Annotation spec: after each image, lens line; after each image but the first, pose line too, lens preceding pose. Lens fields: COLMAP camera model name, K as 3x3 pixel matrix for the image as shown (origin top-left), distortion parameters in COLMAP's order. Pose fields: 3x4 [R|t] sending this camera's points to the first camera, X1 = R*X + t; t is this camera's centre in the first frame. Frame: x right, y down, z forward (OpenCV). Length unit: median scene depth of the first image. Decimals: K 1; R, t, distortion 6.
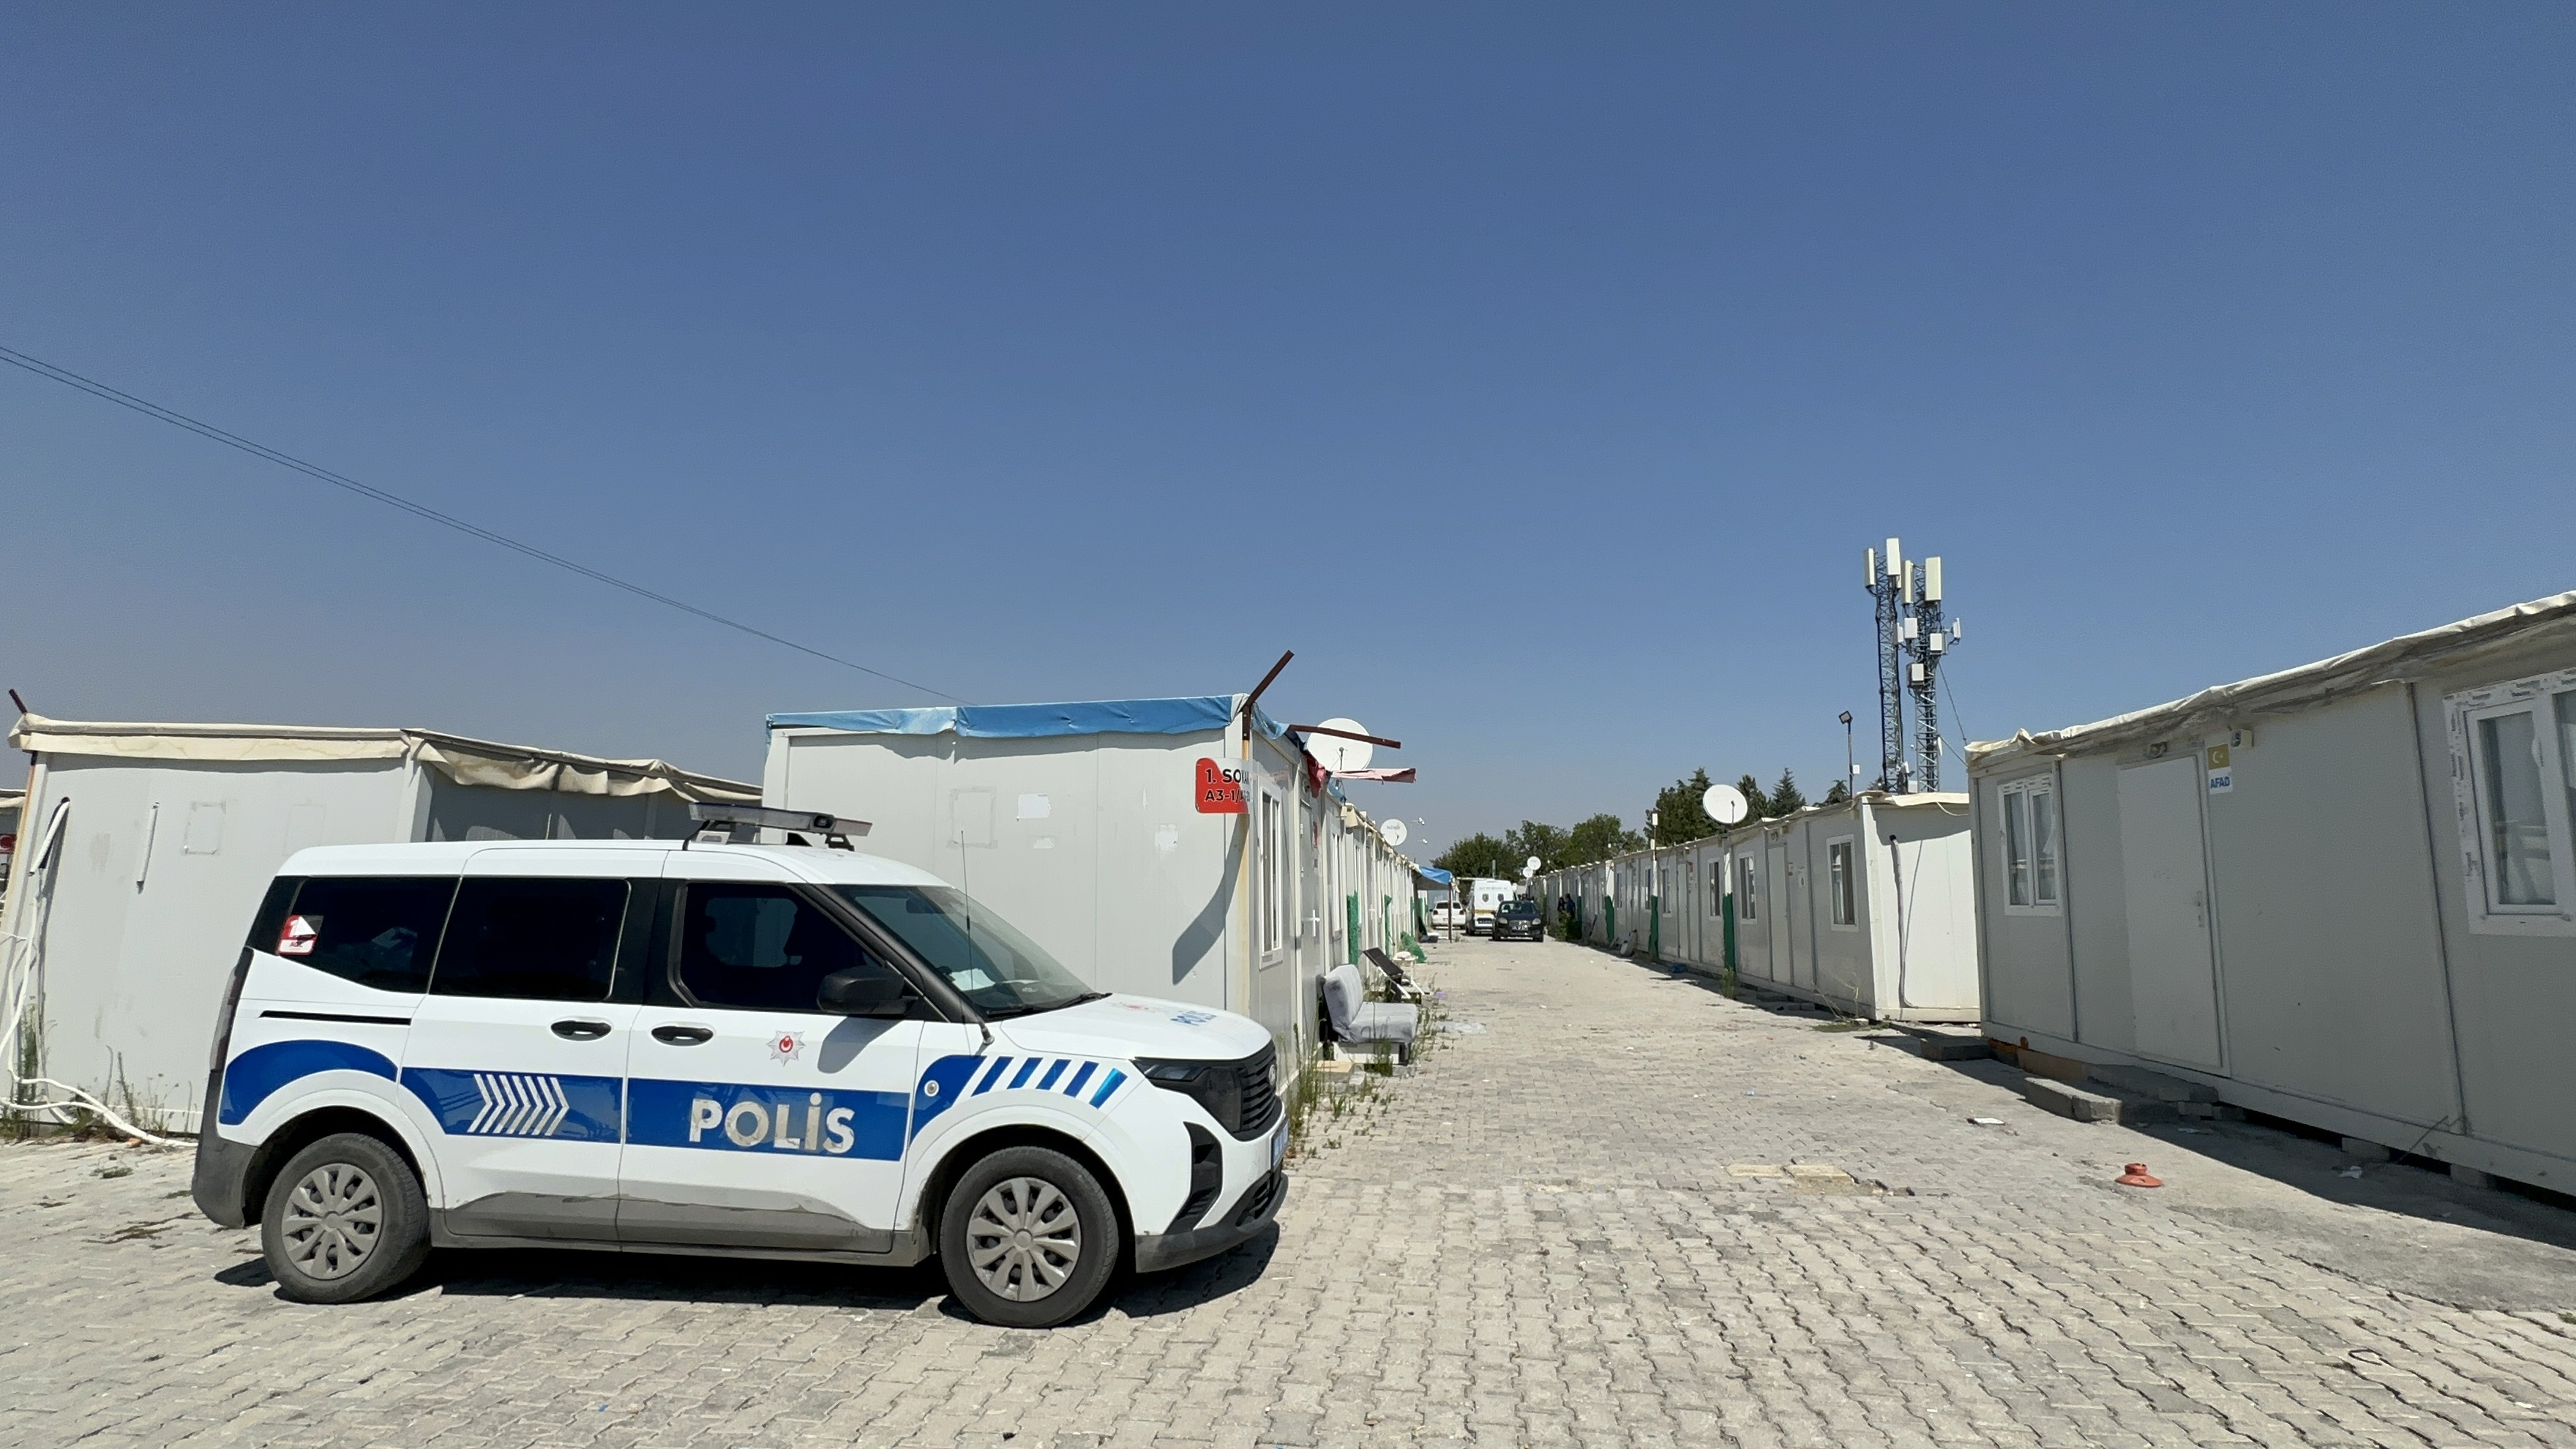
lens RADIAL K [[1157.7, 0, 1288.0], [0, 1157.7, 724.5], [0, 0, 1]] dist [-0.001013, 0.000493]
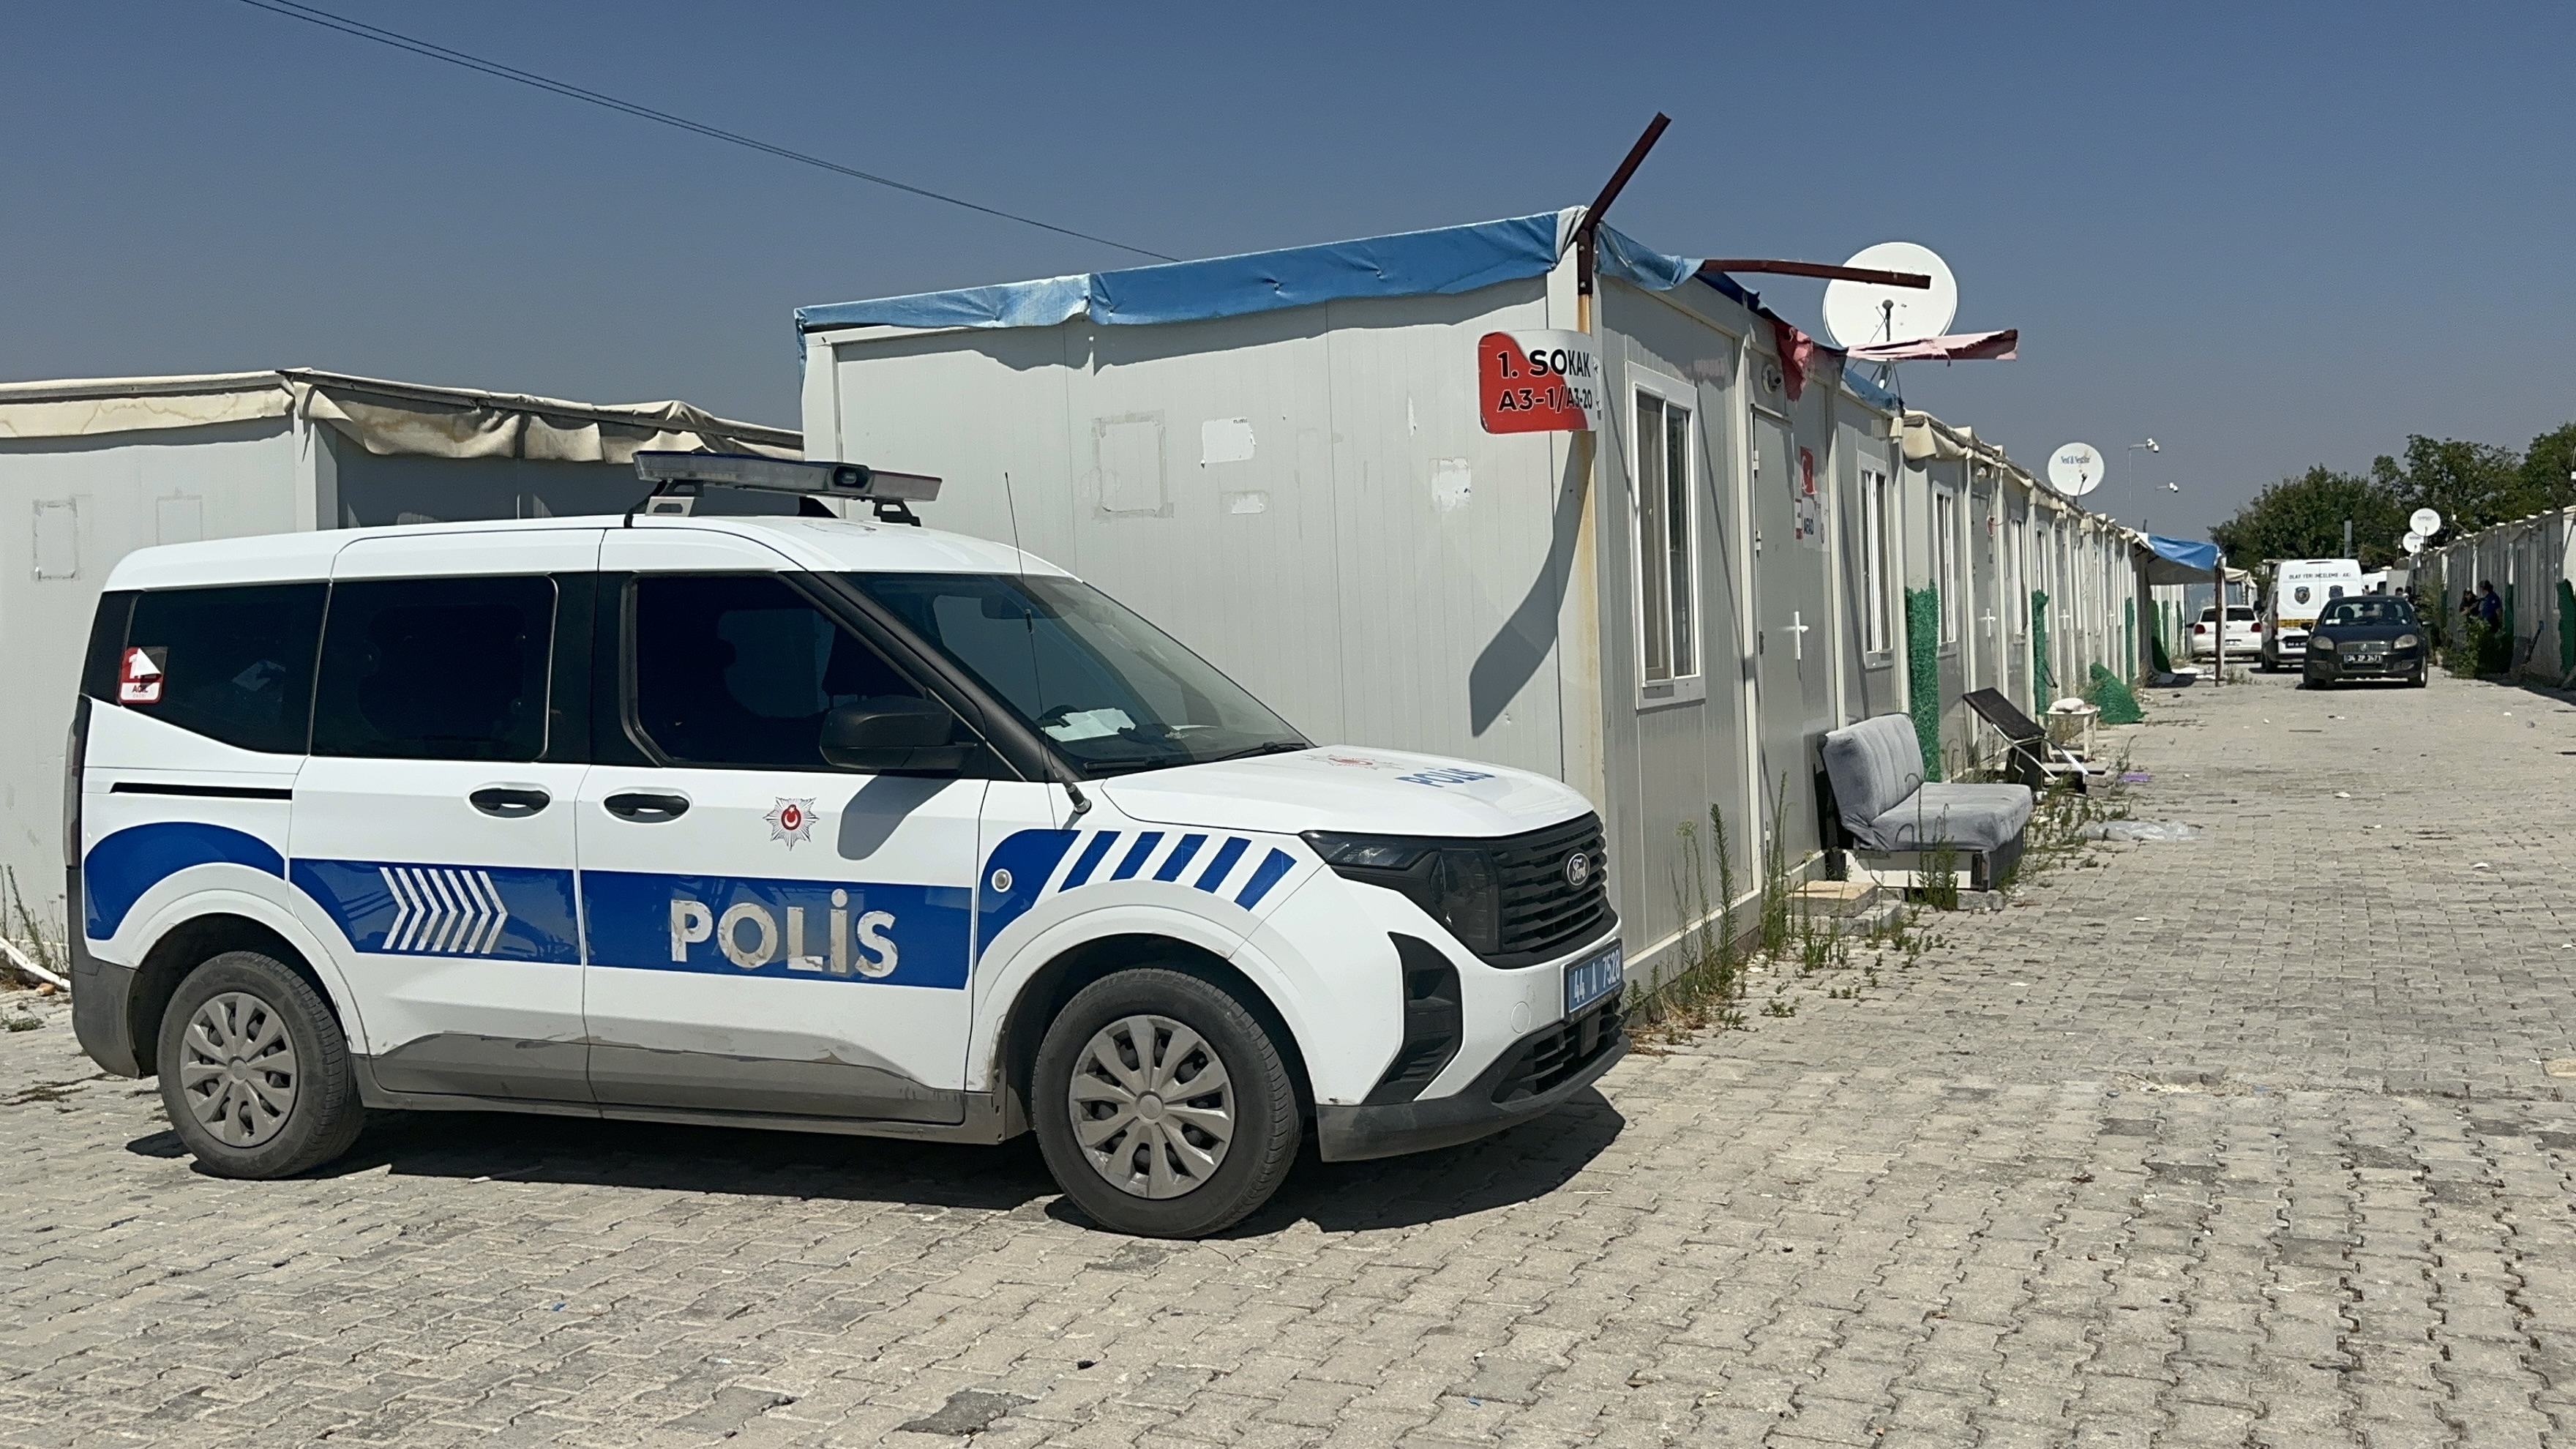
lens RADIAL K [[2138.2, 0, 1288.0], [0, 2138.2, 724.5], [0, 0, 1]] dist [0.179021, -0.352167]
pose [[0.963933, -0.020317, -0.265369, 0.147612], [0.071769, 0.979989, 0.185665, 0.020767], [0.256286, -0.198014, 0.946101, -0.055498]]
